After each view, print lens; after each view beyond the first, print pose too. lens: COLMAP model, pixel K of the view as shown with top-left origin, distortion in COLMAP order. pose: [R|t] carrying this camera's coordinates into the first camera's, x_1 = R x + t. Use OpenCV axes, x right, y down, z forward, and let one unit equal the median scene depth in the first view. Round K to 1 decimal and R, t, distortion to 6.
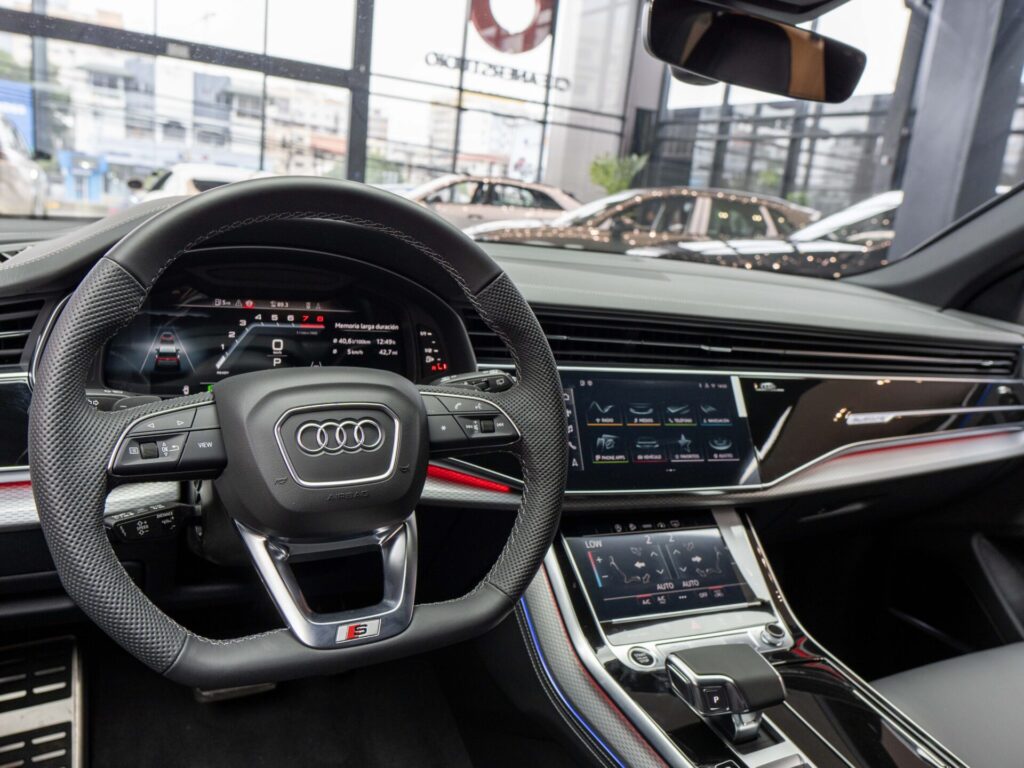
lens RADIAL K [[793.8, 0, 505.6], [0, 793.8, 386.3], [0, 0, 1]] dist [0.000989, 0.004845]
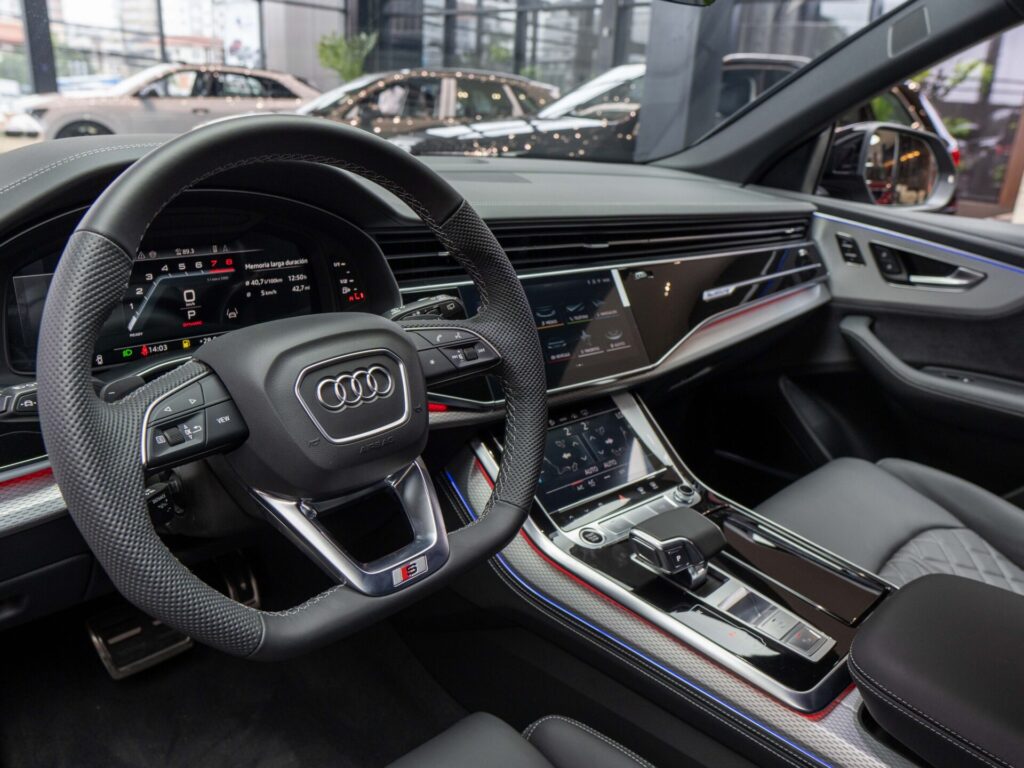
lens RADIAL K [[793.8, 0, 505.6], [0, 793.8, 386.3], [0, 0, 1]] dist [0.000989, 0.004845]
pose [[0.947139, -0.156561, 0.280028, -0.192707], [0.117173, 0.981356, 0.152354, -0.041899], [-0.298660, -0.111489, 0.947825, 0.006900]]
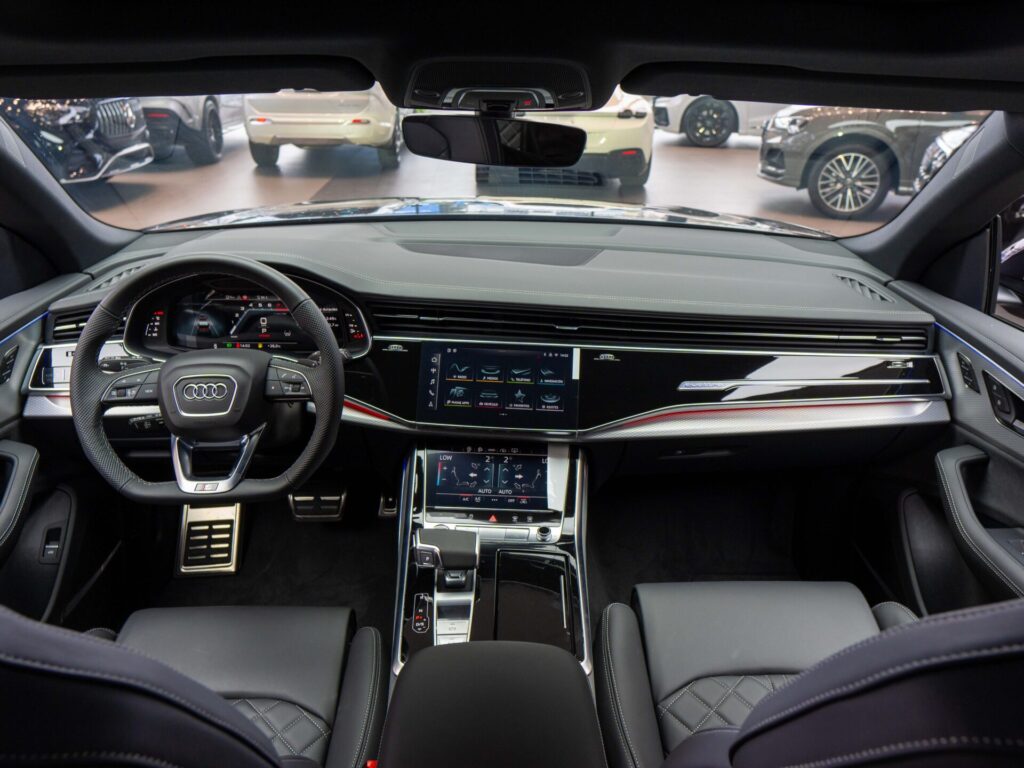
lens RADIAL K [[793.8, 0, 505.6], [0, 793.8, 386.3], [0, 0, 1]] dist [0.000989, 0.004845]
pose [[0.901185, 0.085679, -0.424881, 0.820345], [-0.017767, 0.986746, 0.161297, -0.177318], [0.433070, -0.137810, 0.890763, -0.275684]]
